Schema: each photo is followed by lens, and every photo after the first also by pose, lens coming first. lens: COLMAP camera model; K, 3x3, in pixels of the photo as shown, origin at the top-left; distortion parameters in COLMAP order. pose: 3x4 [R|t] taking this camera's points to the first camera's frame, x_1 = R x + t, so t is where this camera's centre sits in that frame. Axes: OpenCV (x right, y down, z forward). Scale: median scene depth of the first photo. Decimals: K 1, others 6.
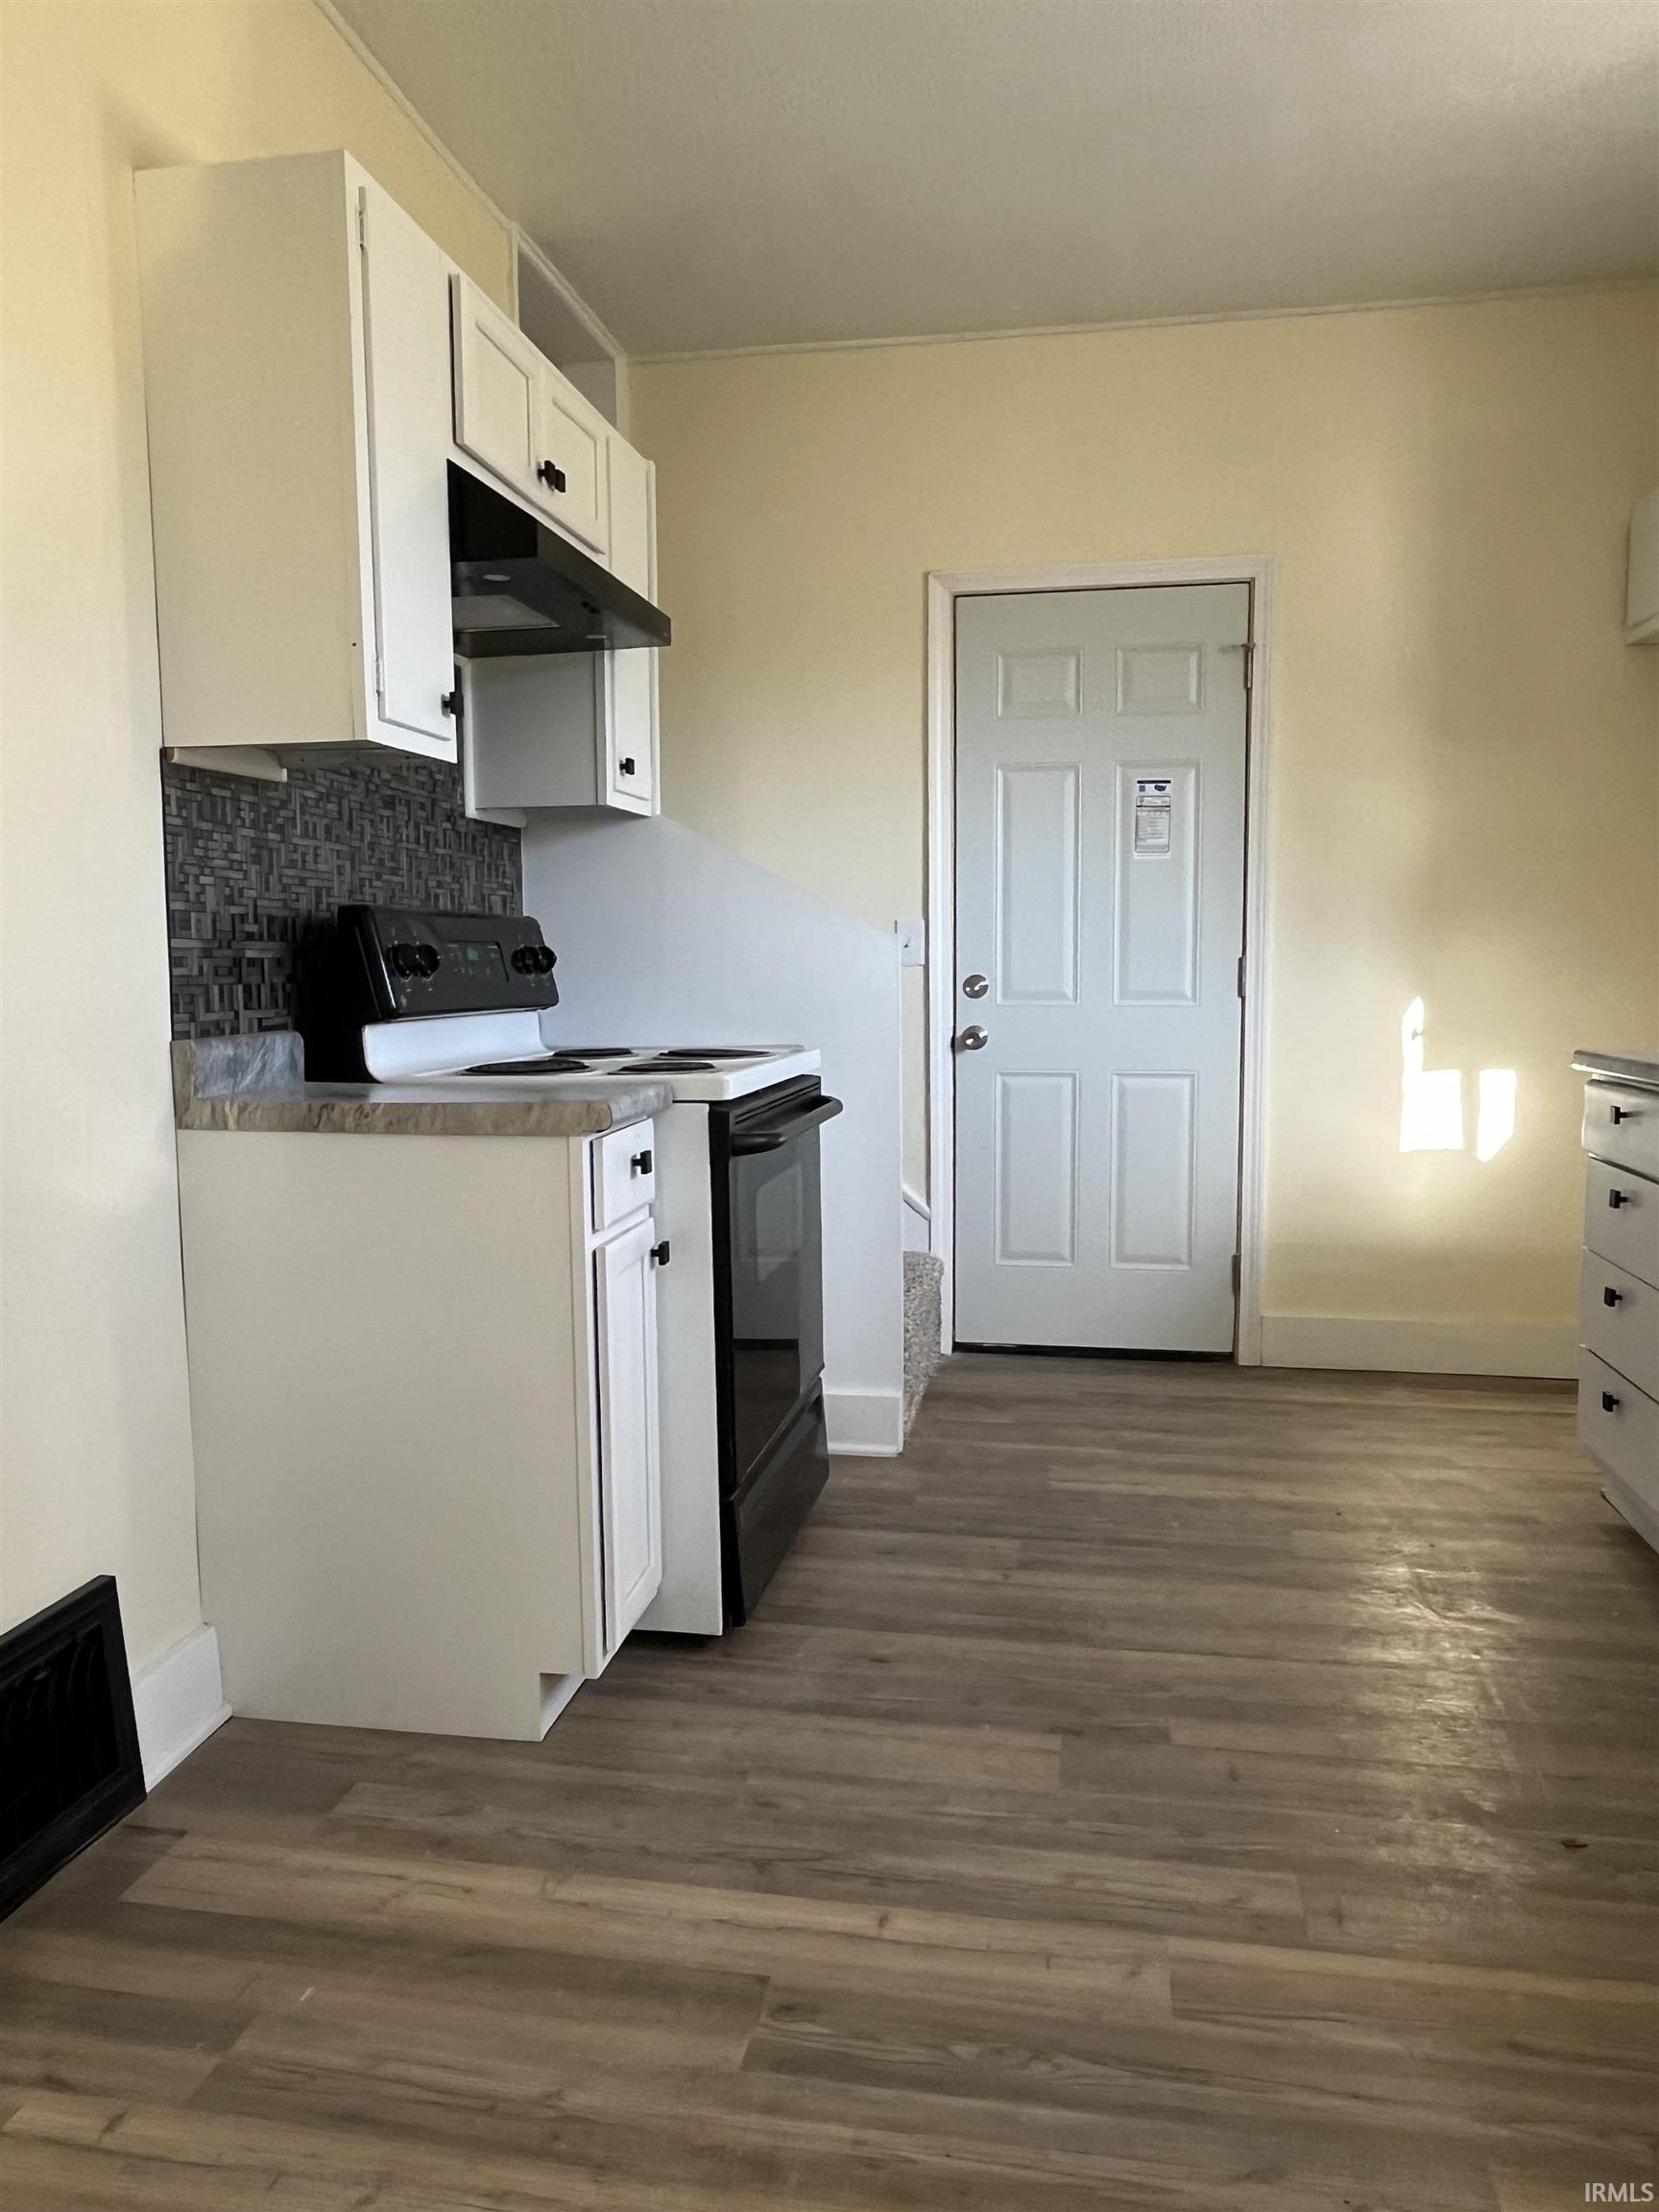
lens RADIAL K [[1575.4, 0, 824.1], [0, 1575.4, 1100.4], [0, 0, 1]] dist [0.007112, -0.006274]
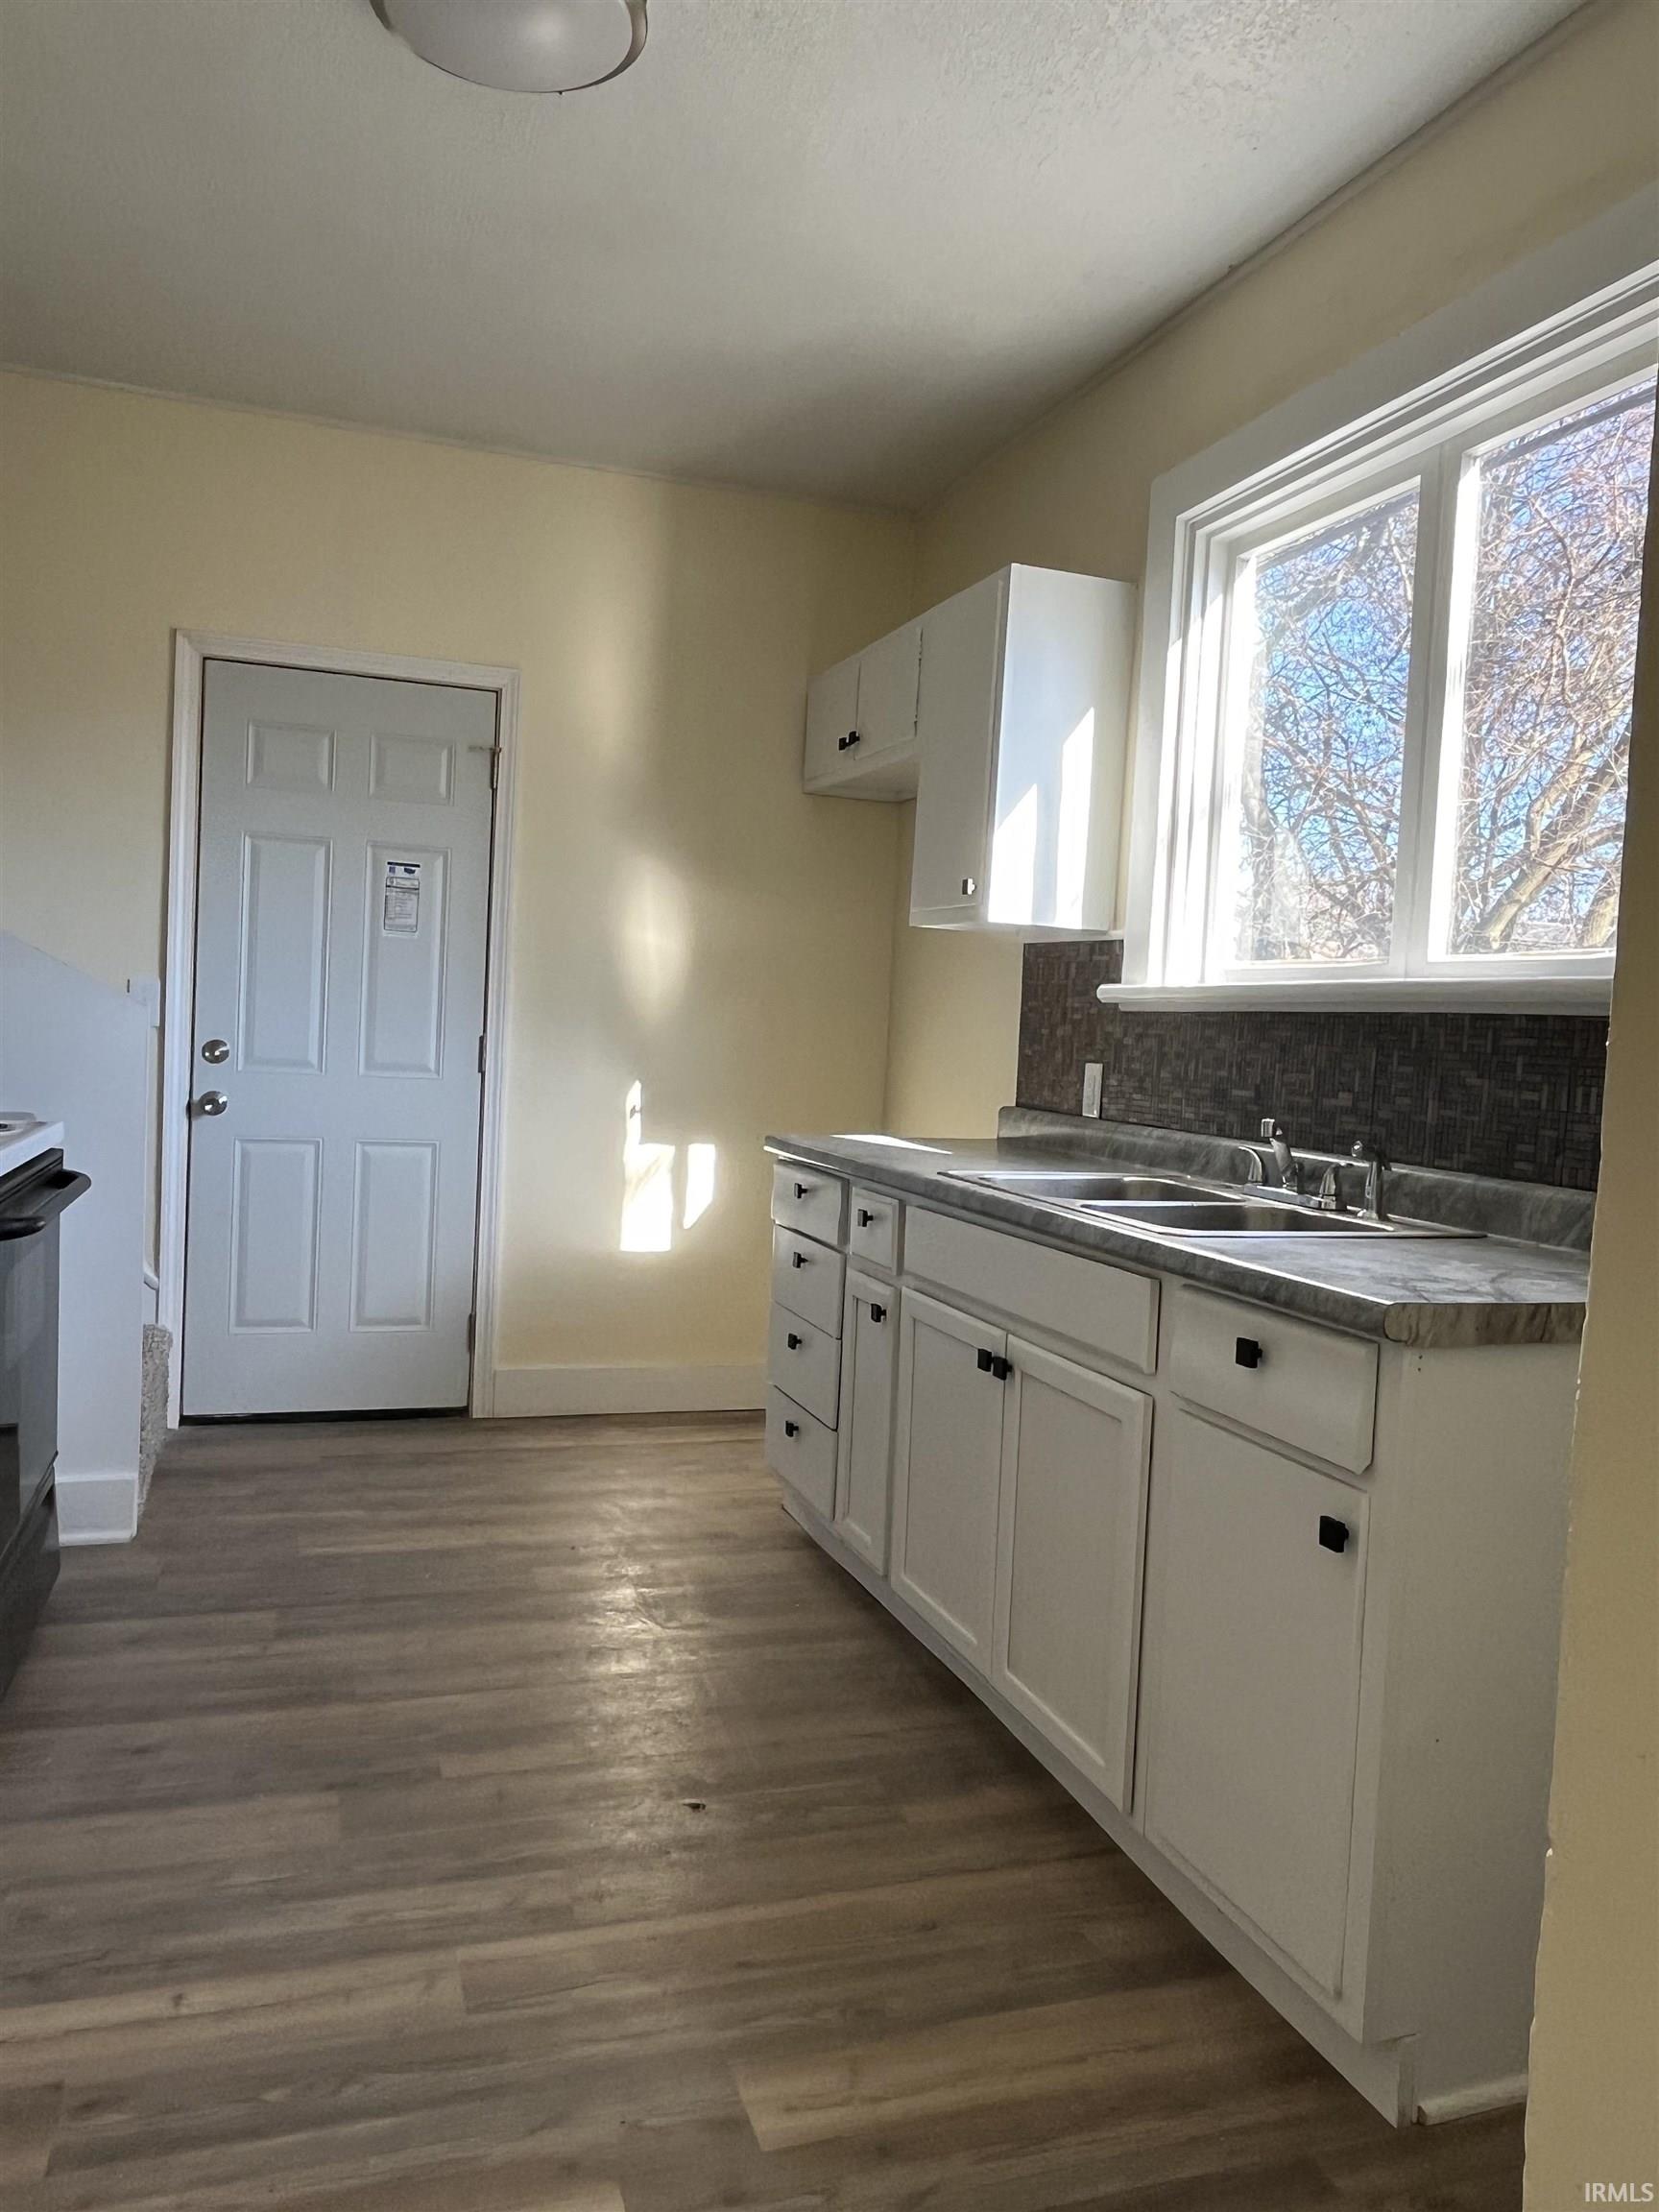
lens RADIAL K [[1575.4, 0, 838.9], [0, 1575.4, 1098.7], [0, 0, 1]] dist [0.007112, -0.006274]
pose [[0.871498, 0.025674, 0.489727, -0.066139], [-0.012186, 0.999454, -0.030712, -0.024414], [-0.490248, 0.020798, 0.871335, -0.072753]]
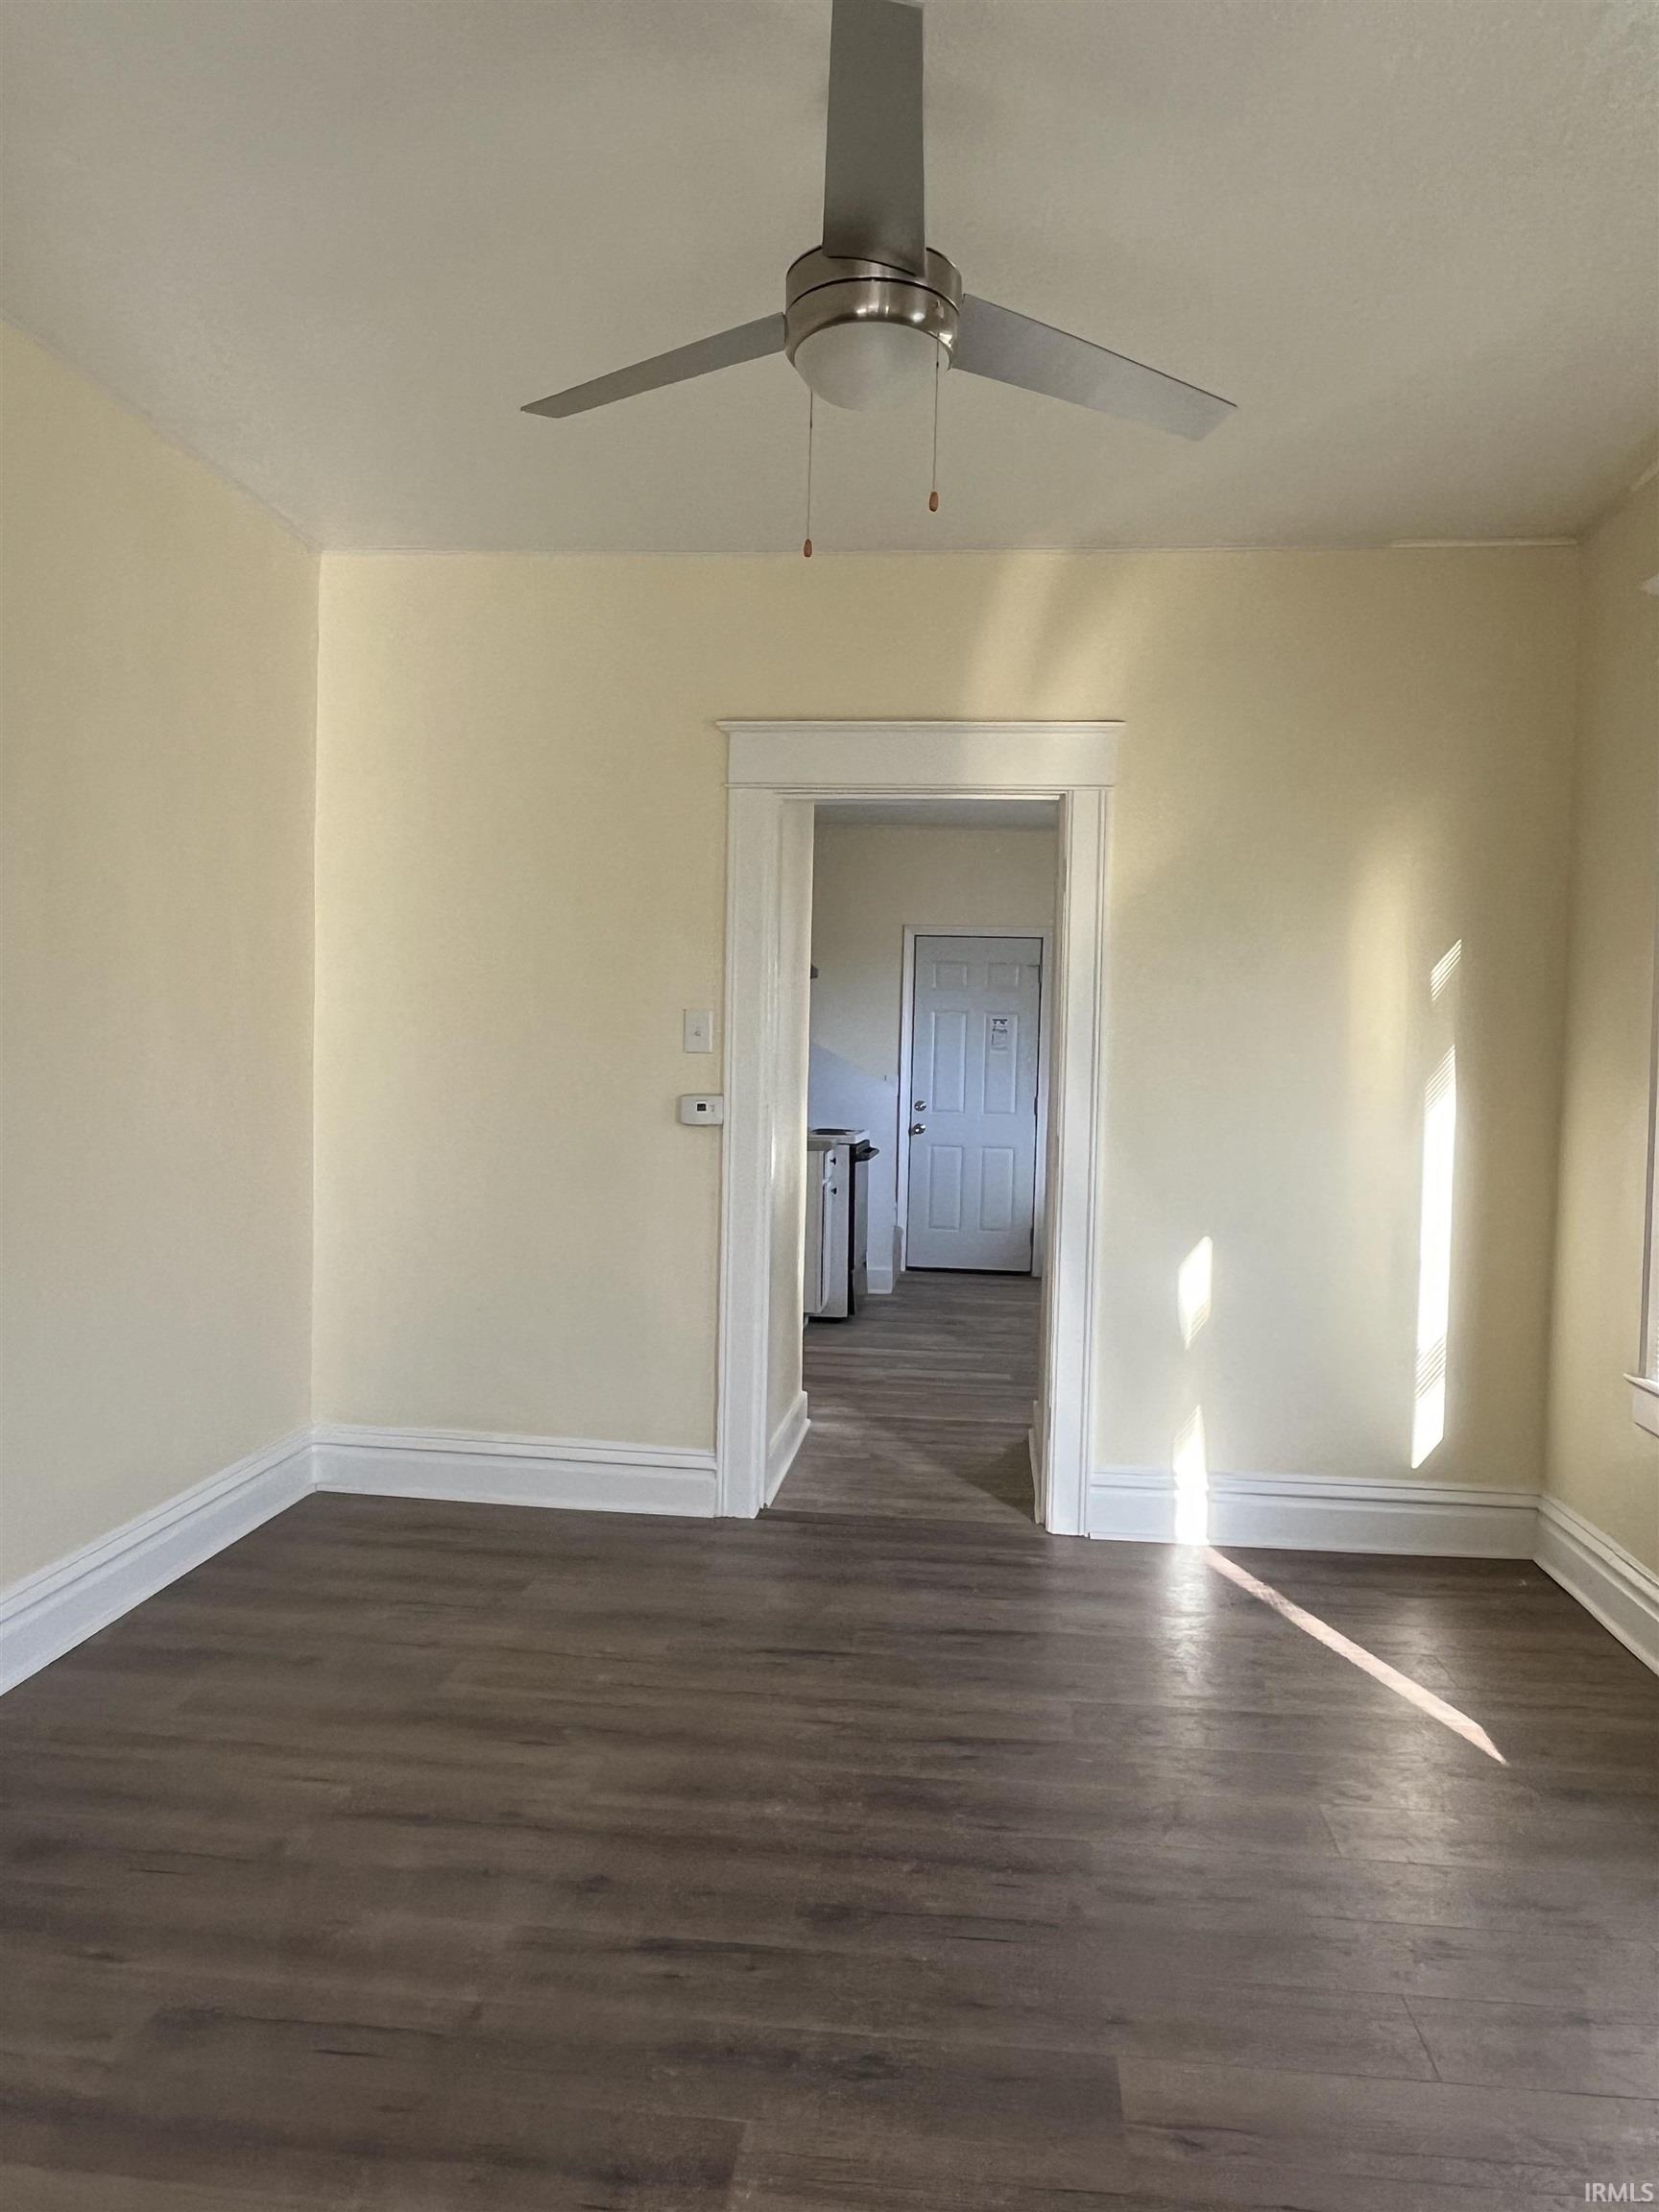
lens RADIAL K [[1575.4, 0, 833.8], [0, 1575.4, 1106.3], [0, 0, 1]] dist [0.007112, -0.006274]
pose [[0.996411, 0.030077, 0.079117, -0.291316], [-0.025208, 0.997768, -0.061839, 0.099572], [-0.080800, 0.059623, 0.994945, -1.745497]]
